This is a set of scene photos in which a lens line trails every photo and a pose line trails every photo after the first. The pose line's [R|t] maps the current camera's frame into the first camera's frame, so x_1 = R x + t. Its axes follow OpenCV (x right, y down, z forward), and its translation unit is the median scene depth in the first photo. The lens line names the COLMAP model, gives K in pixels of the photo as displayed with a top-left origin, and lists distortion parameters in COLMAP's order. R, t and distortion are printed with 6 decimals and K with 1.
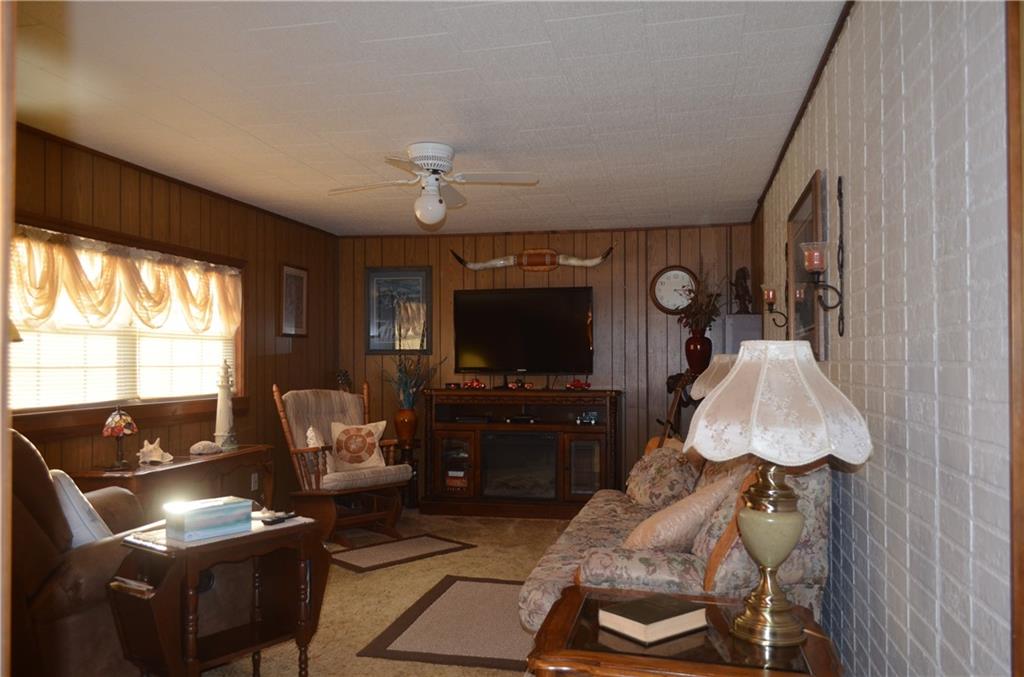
lens RADIAL K [[795.5, 0, 520.0], [0, 795.5, 340.7], [0, 0, 1]] dist [-0.002079, 0.000389]
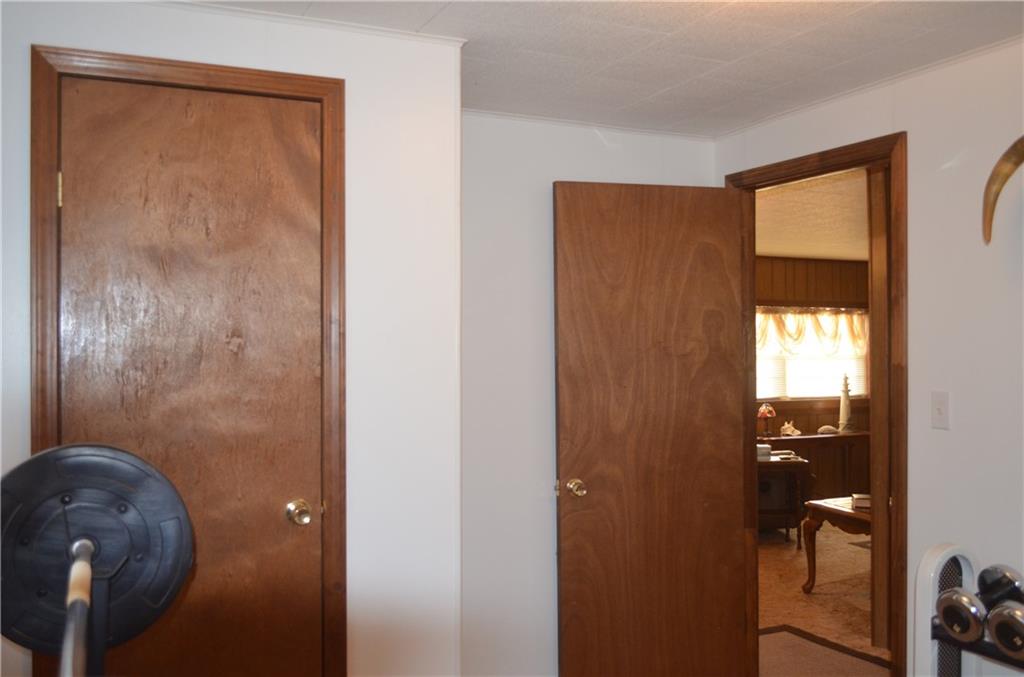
lens RADIAL K [[910.7, 0, 510.9], [0, 910.7, 342.0], [0, 0, 1]] dist [-0.000783, 0.000272]
pose [[0.602245, -0.007165, -0.798279, 0.646920], [0.017432, 0.999839, 0.004178, -0.055849], [0.798121, -0.016431, 0.602273, -0.562441]]
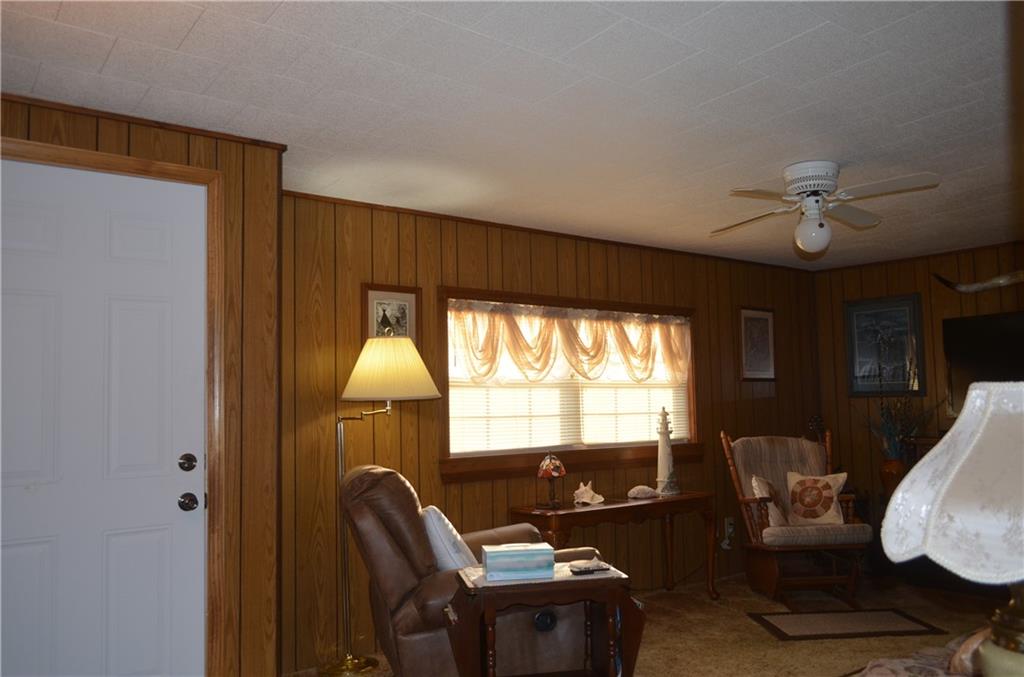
lens RADIAL K [[795.5, 0, 522.3], [0, 795.5, 339.8], [0, 0, 1]] dist [-0.002079, 0.000389]
pose [[0.756359, -0.067922, -0.650621, 0.174647], [0.033370, 0.997306, -0.065321, -0.001855], [0.653305, 0.027694, 0.756588, 0.099217]]
